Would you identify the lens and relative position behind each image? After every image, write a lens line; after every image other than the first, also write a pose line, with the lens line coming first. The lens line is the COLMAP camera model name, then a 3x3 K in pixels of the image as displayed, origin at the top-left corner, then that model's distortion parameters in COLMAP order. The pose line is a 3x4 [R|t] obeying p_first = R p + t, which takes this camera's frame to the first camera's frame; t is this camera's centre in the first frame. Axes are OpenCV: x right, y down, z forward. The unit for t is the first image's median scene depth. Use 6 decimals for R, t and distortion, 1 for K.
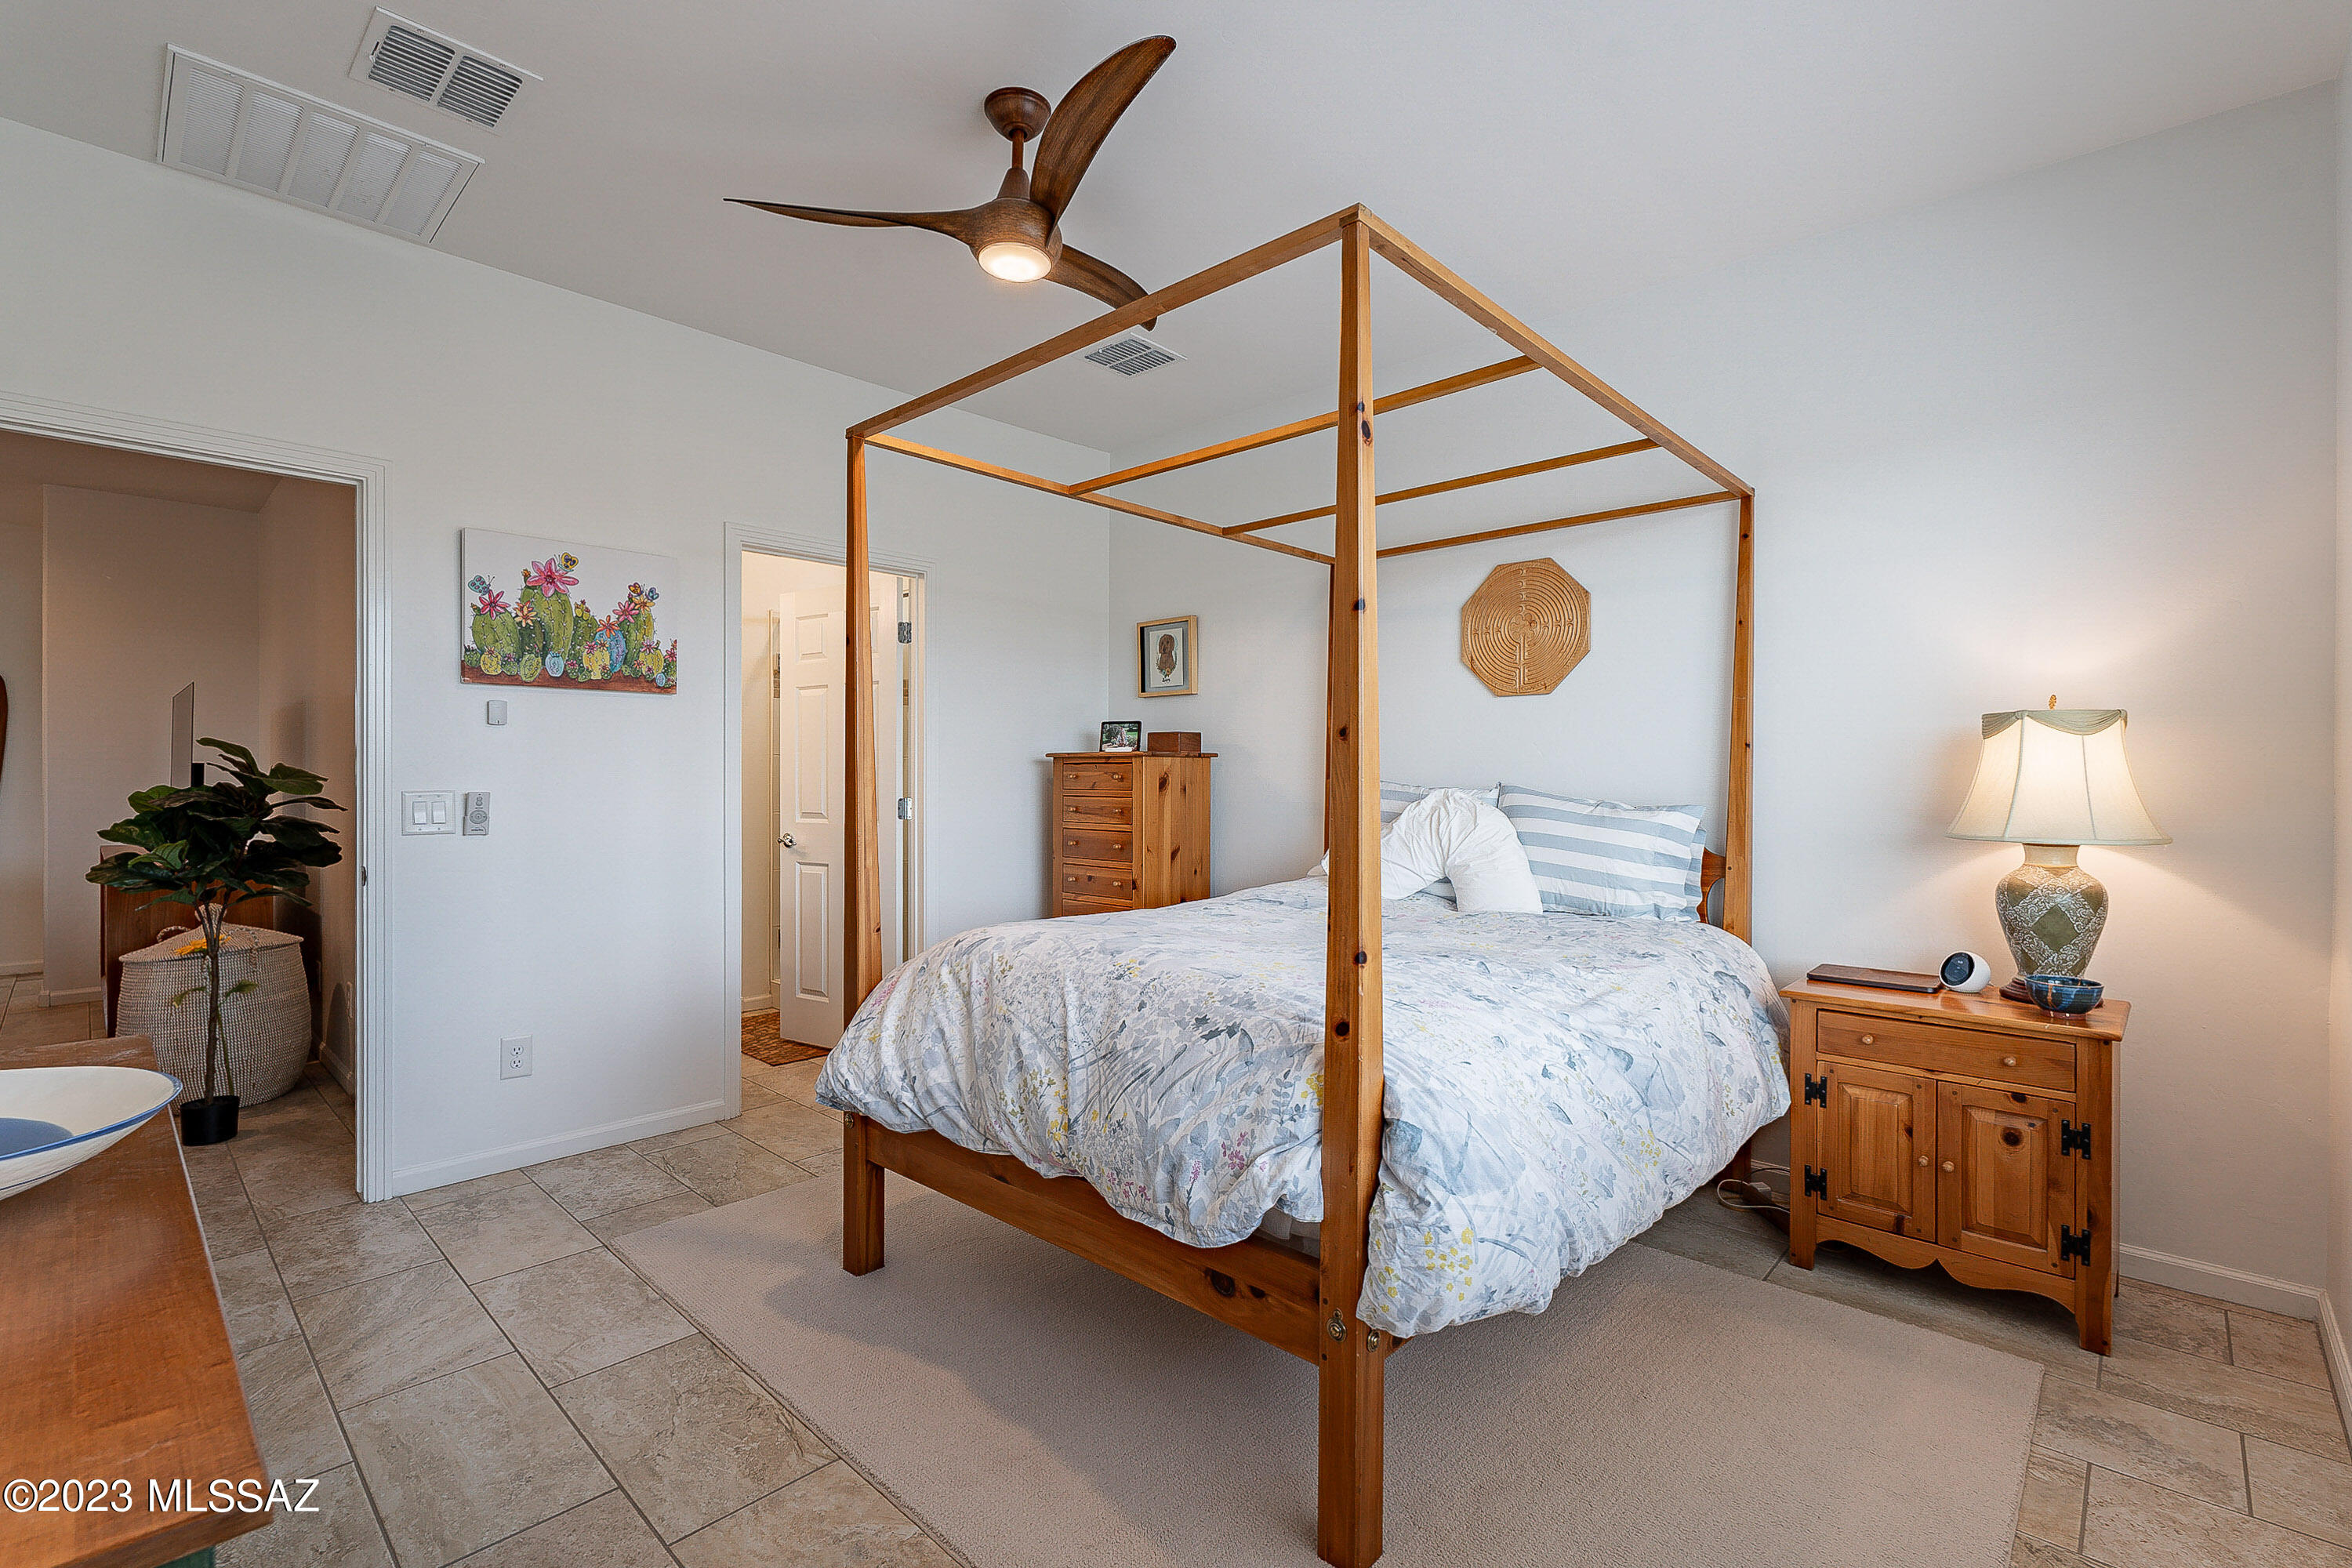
lens RADIAL K [[1037.7, 0, 1173.7], [0, 1037.7, 786.6], [0, 0, 1]] dist [-0.003525, -0.000241]
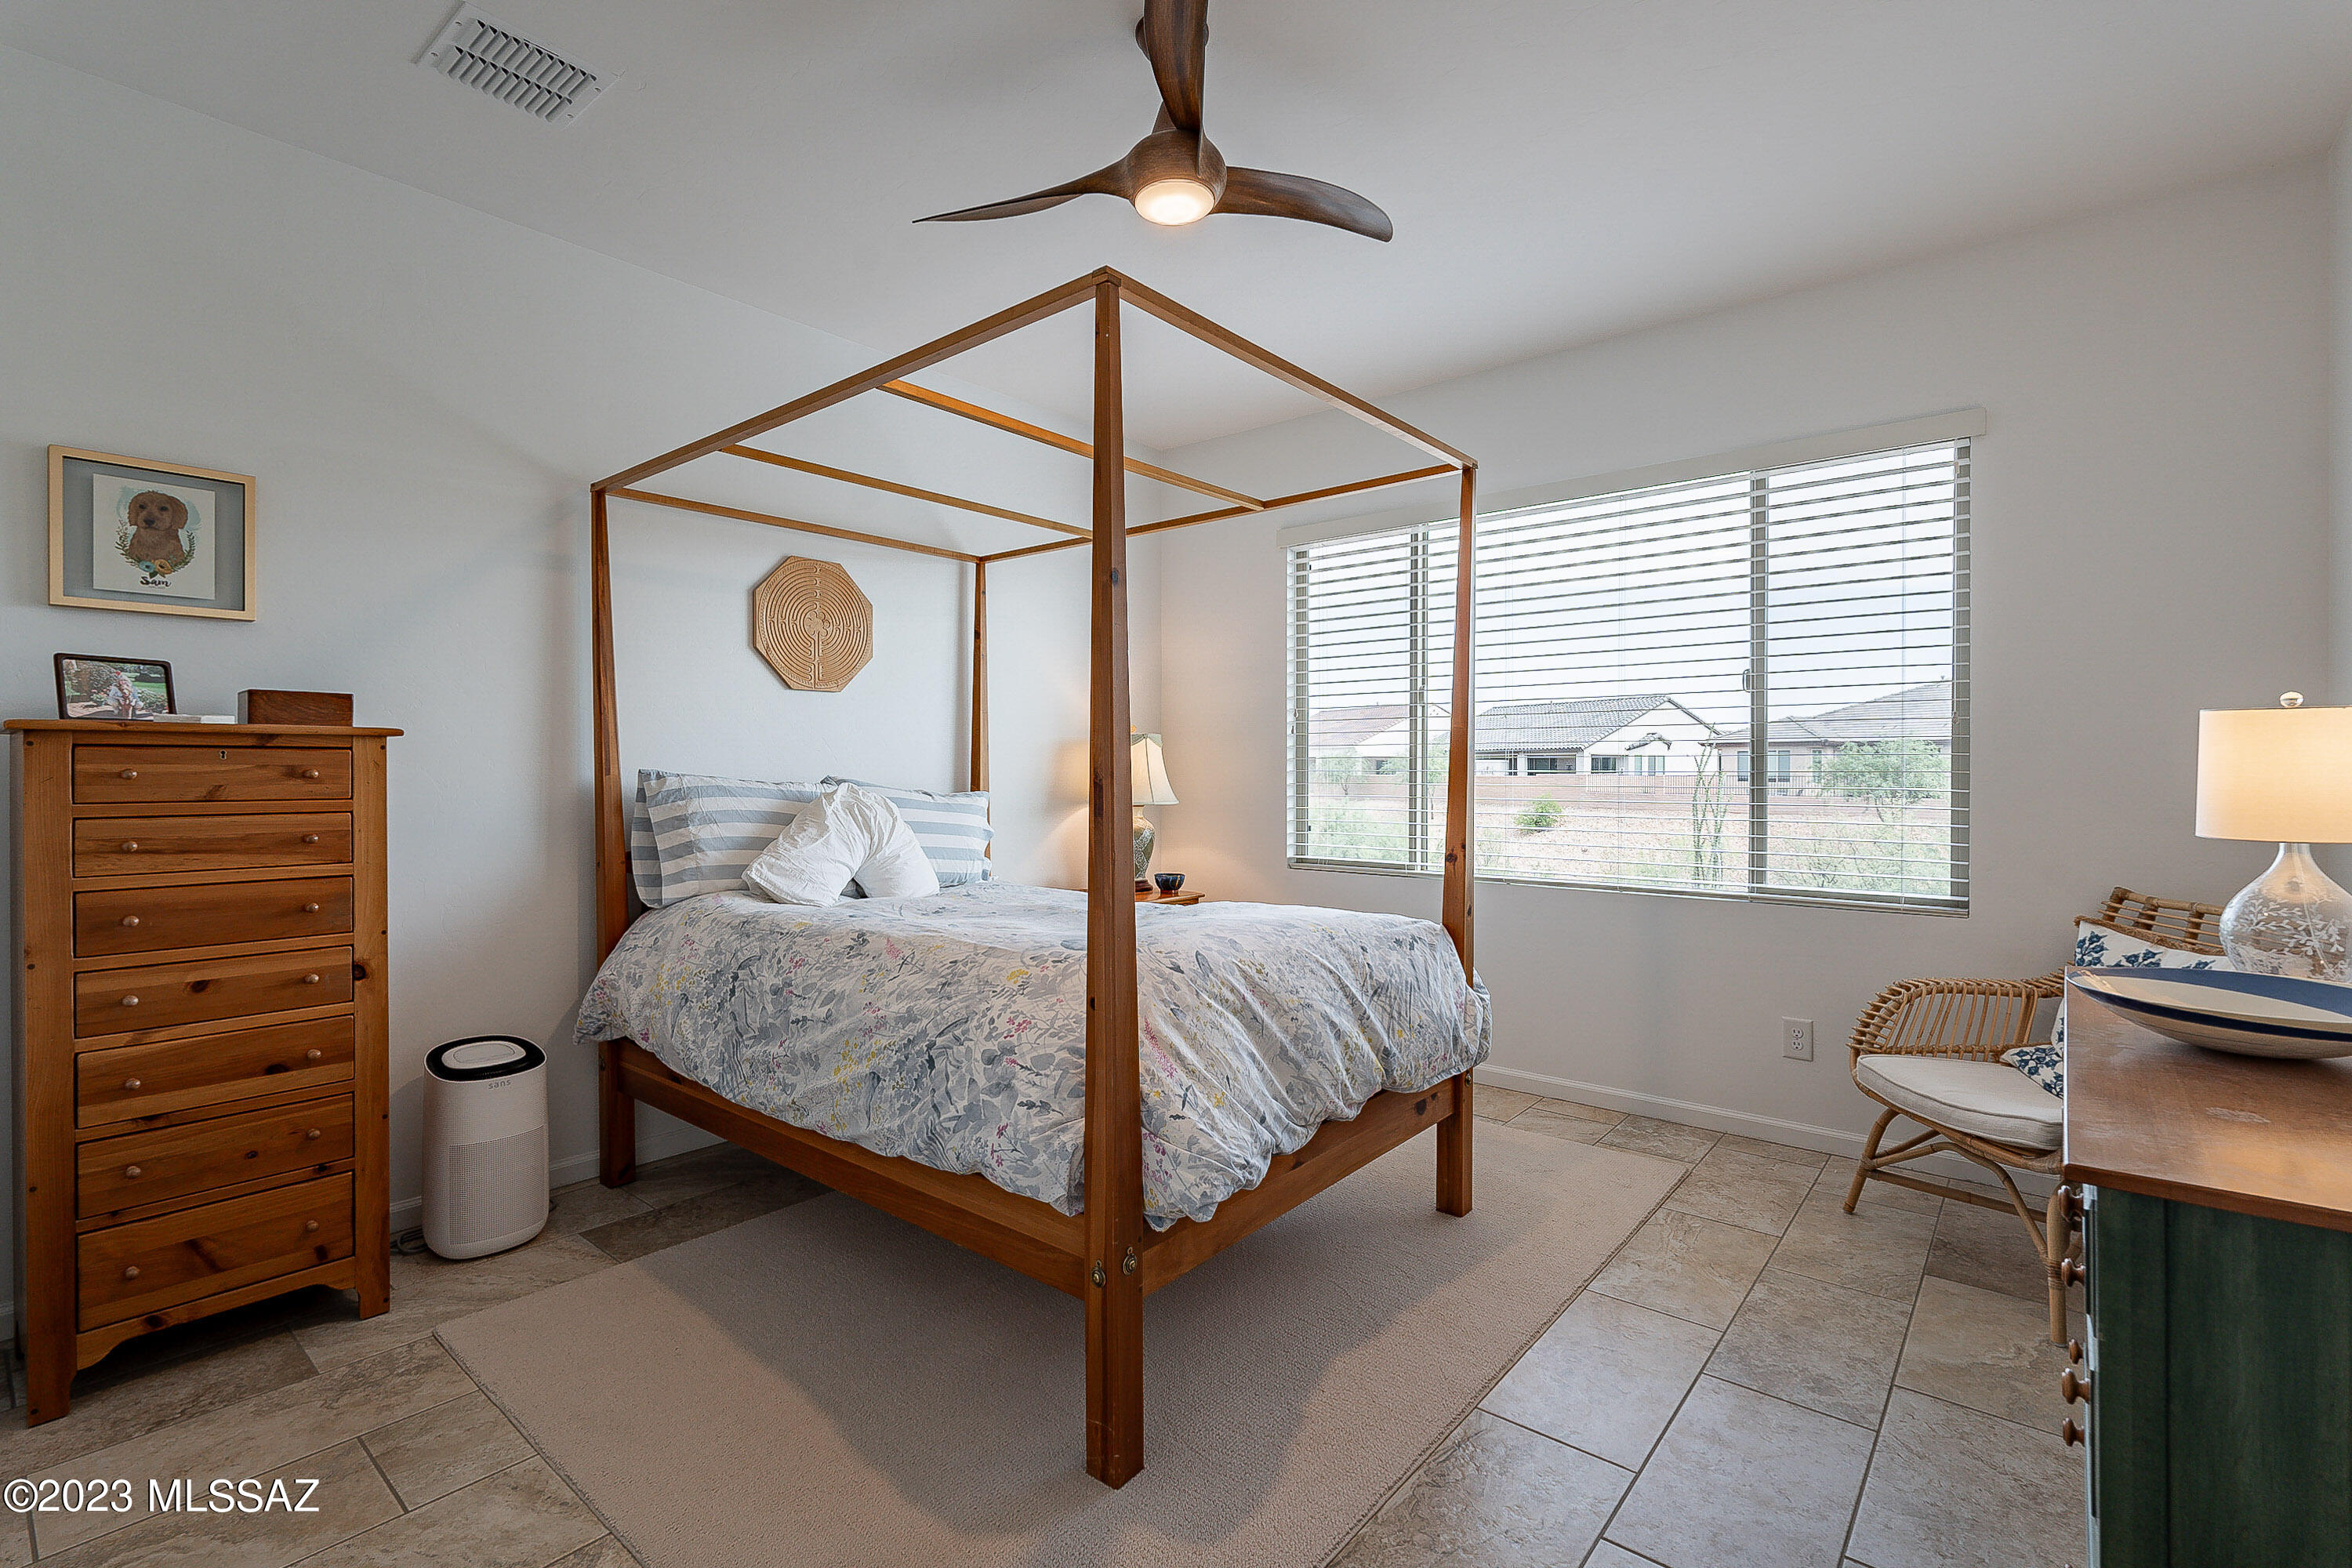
lens RADIAL K [[1045.7, 0, 1177.8], [0, 1045.7, 781.9], [0, 0, 1]] dist [-0.000247, 0.000216]
pose [[-0.050499, -0.011296, 0.998660, -0.514341], [0.010335, 0.999877, 0.011833, -0.006160], [-0.998671, 0.010919, -0.050376, 0.504545]]
